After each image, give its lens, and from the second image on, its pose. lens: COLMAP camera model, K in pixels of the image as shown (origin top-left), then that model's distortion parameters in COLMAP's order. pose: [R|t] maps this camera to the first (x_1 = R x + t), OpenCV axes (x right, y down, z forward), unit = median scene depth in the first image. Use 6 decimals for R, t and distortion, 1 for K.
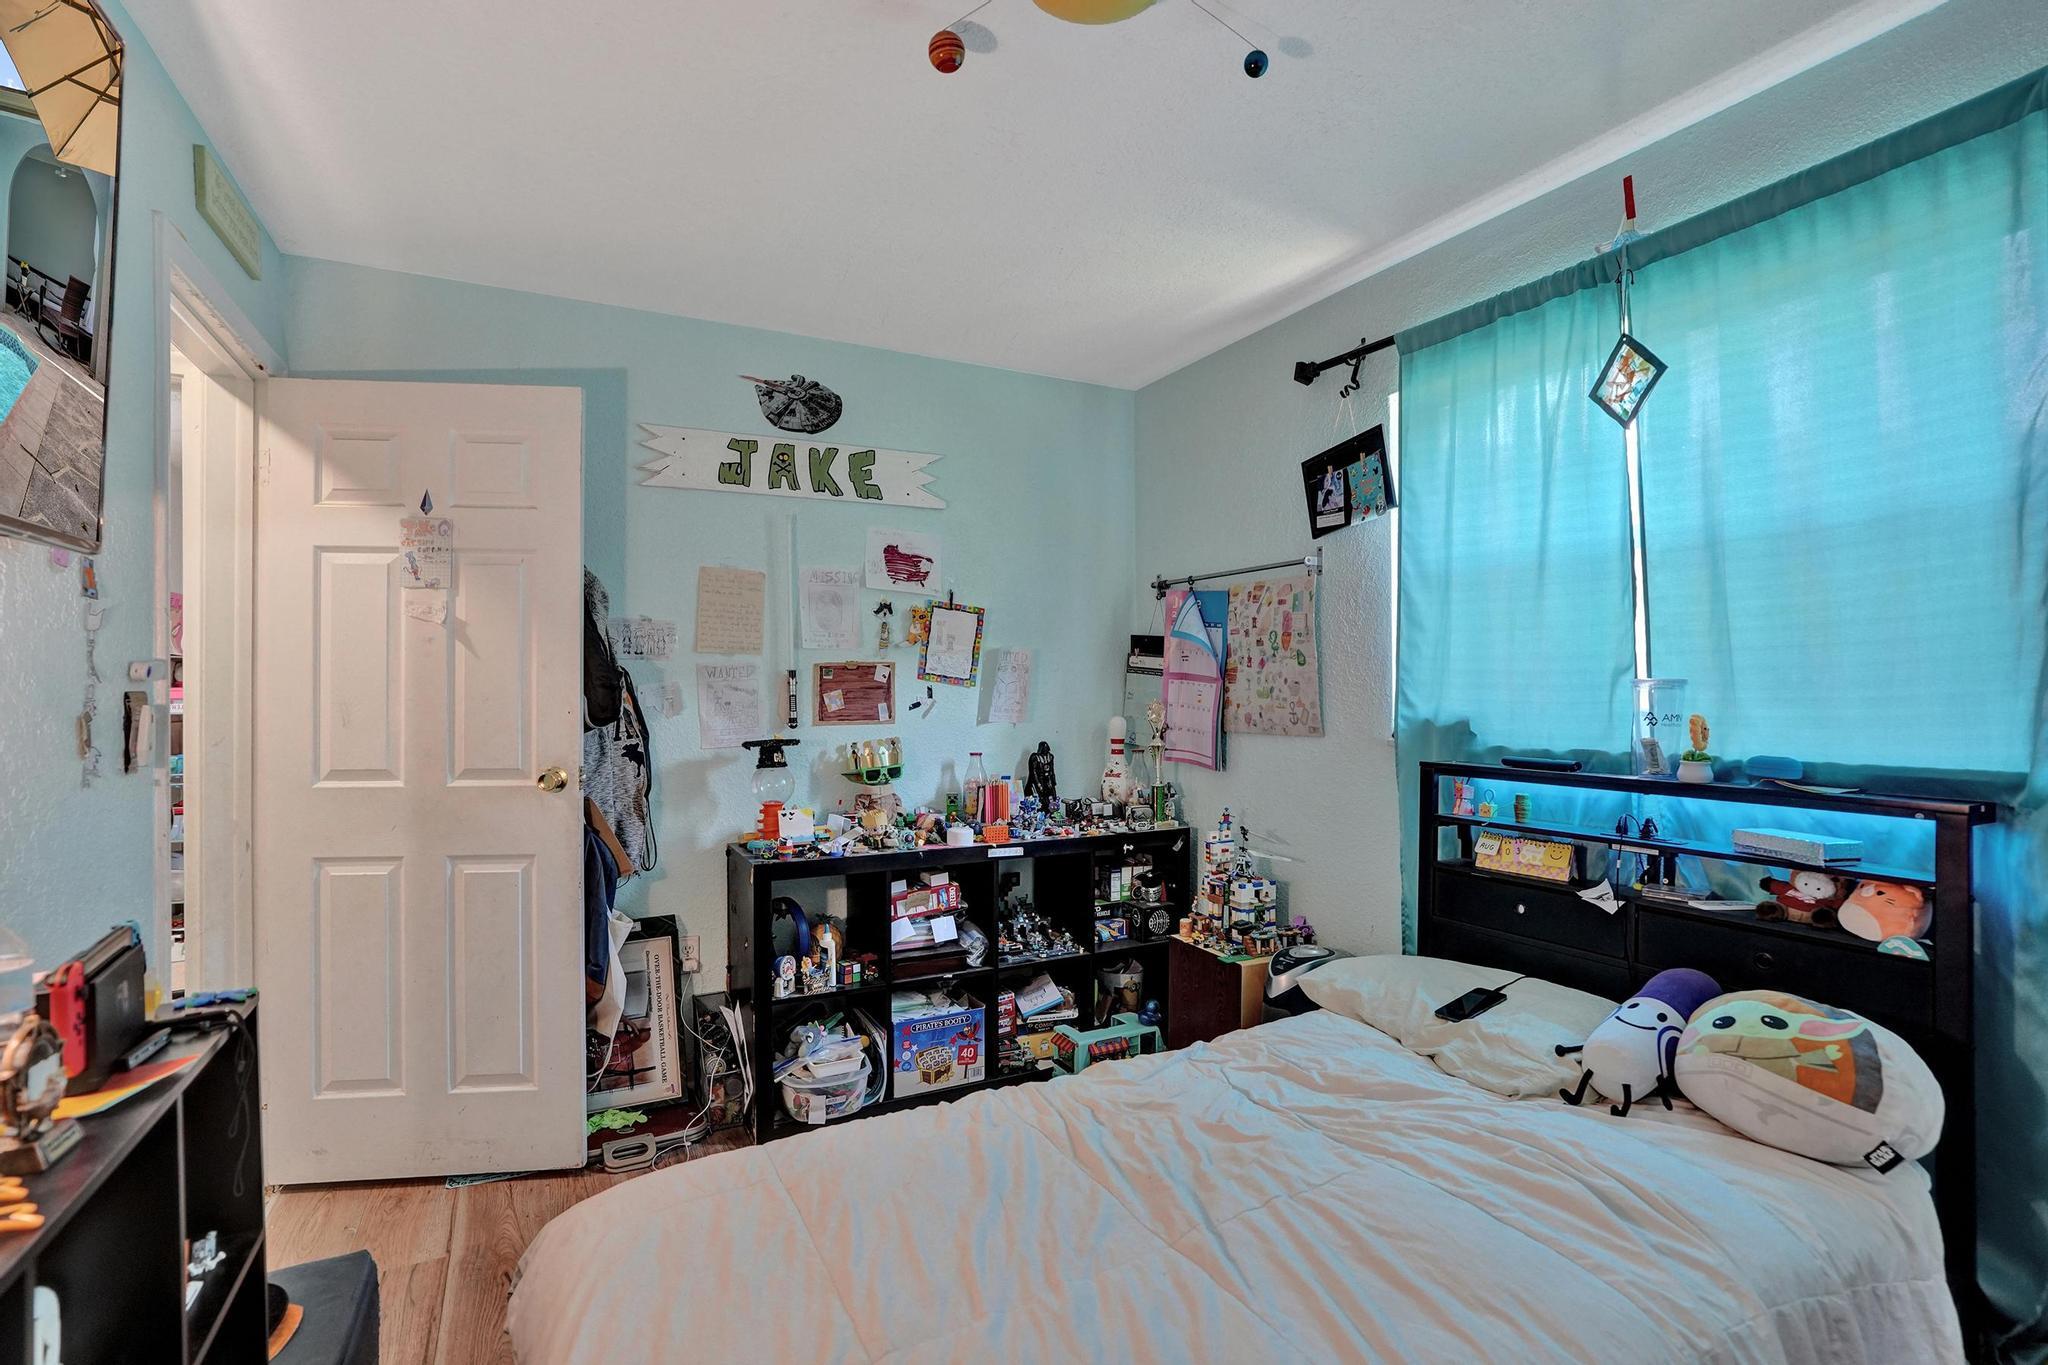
lens RADIAL K [[971.3, 0, 1020.5], [0, 971.3, 684.6], [0, 0, 1]] dist [-0.073736, 0.029371]
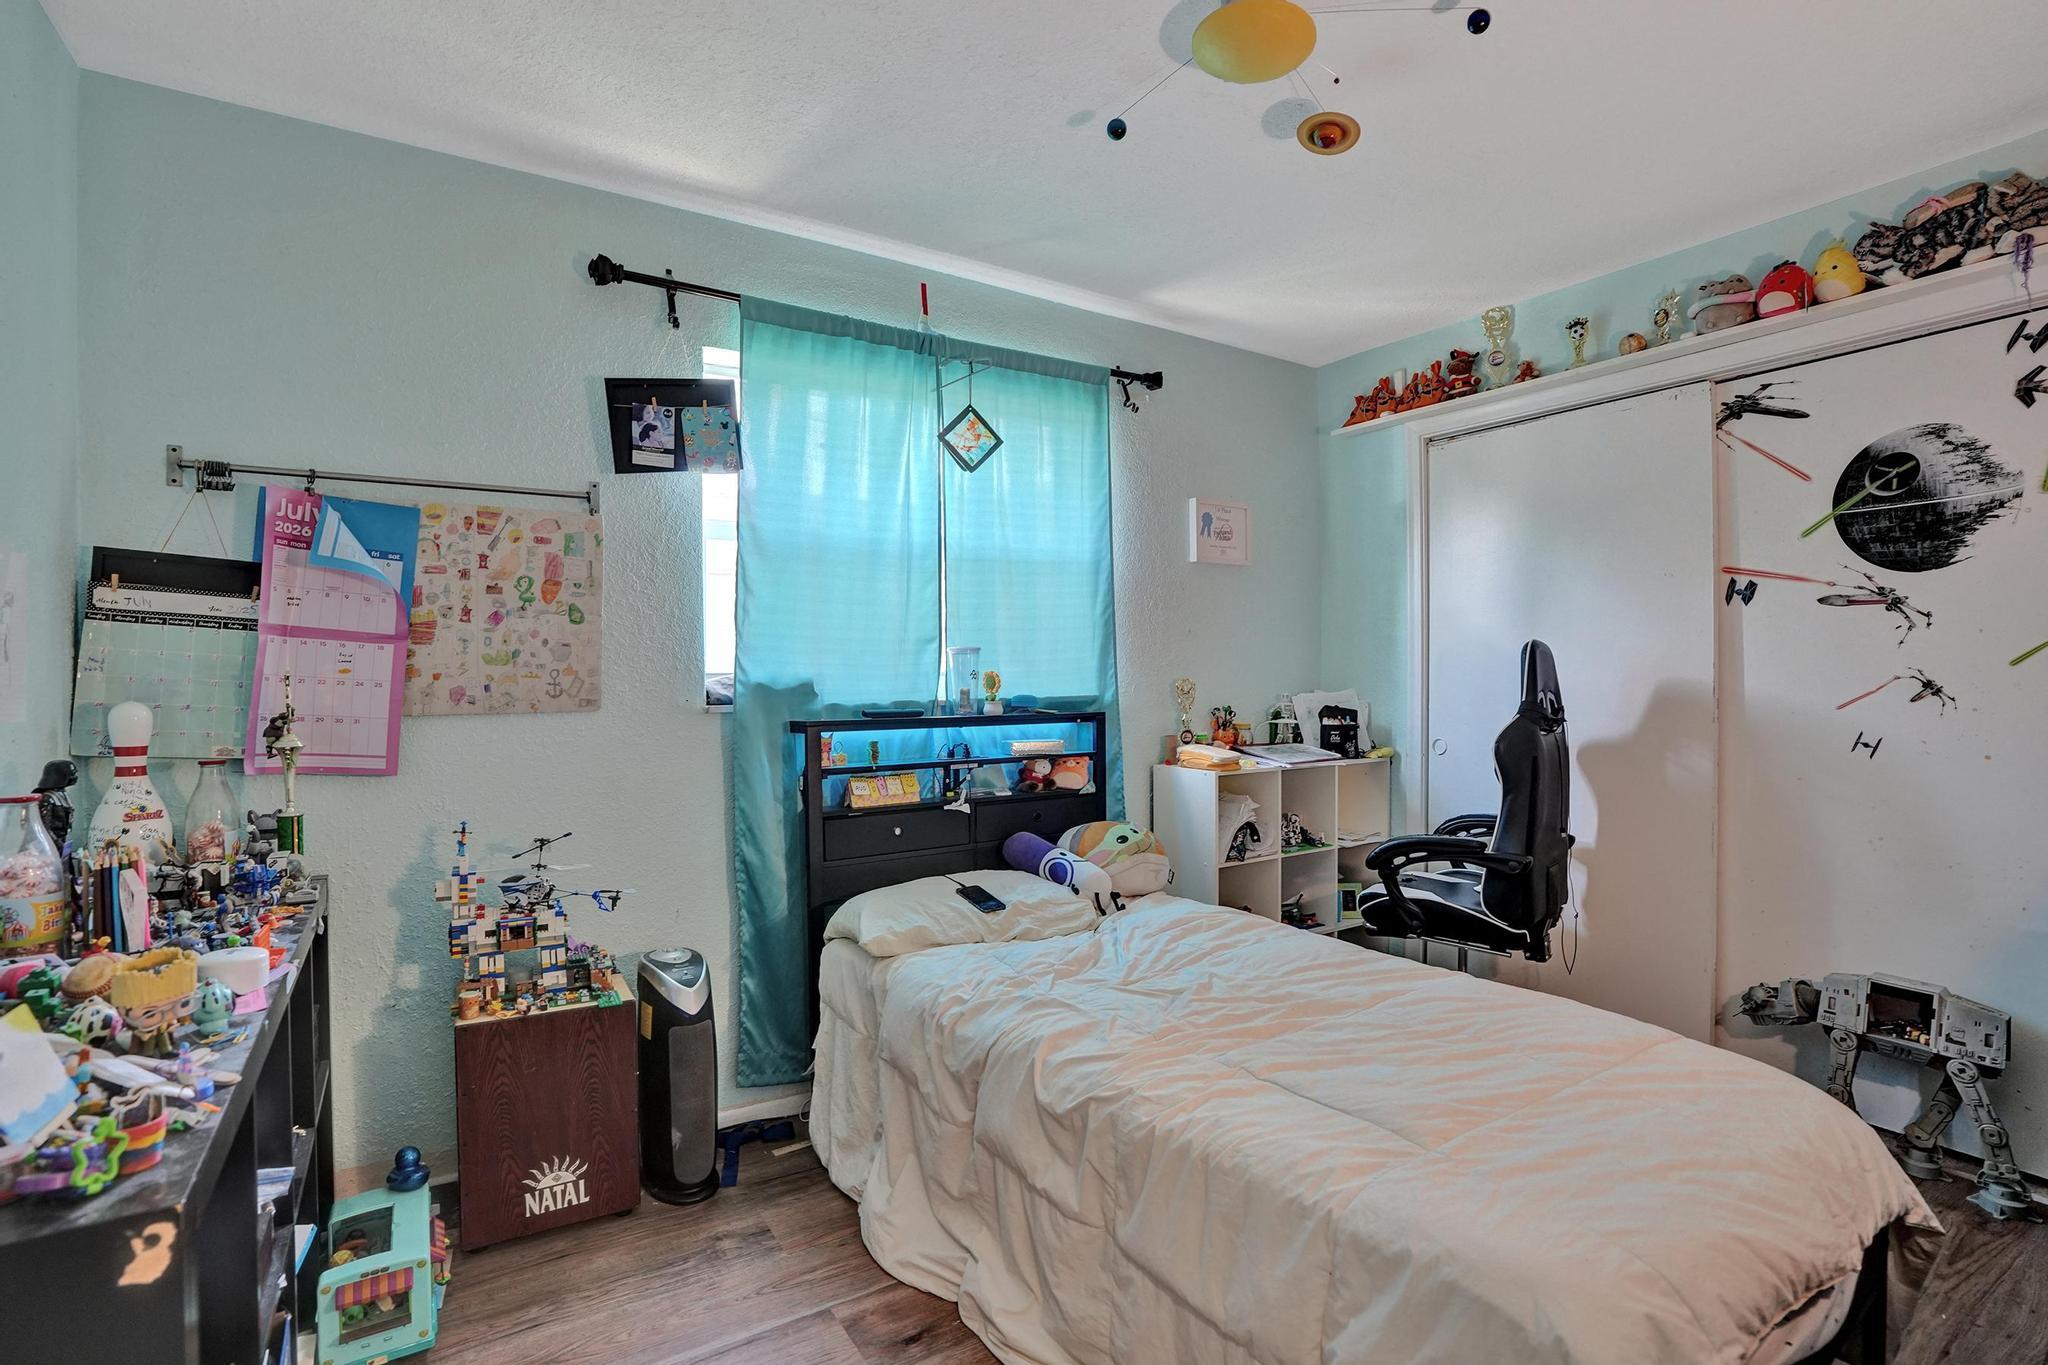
lens RADIAL K [[943.8, 0, 1024.0], [0, 943.8, 682.5], [0, 0, 1]] dist [-0.099413, 0.037401]
pose [[-0.115001, -0.012883, 0.993282, -0.561263], [0.000899, 0.999914, 0.013073, 0.021157], [-0.993365, 0.002396, -0.114980, 0.775822]]
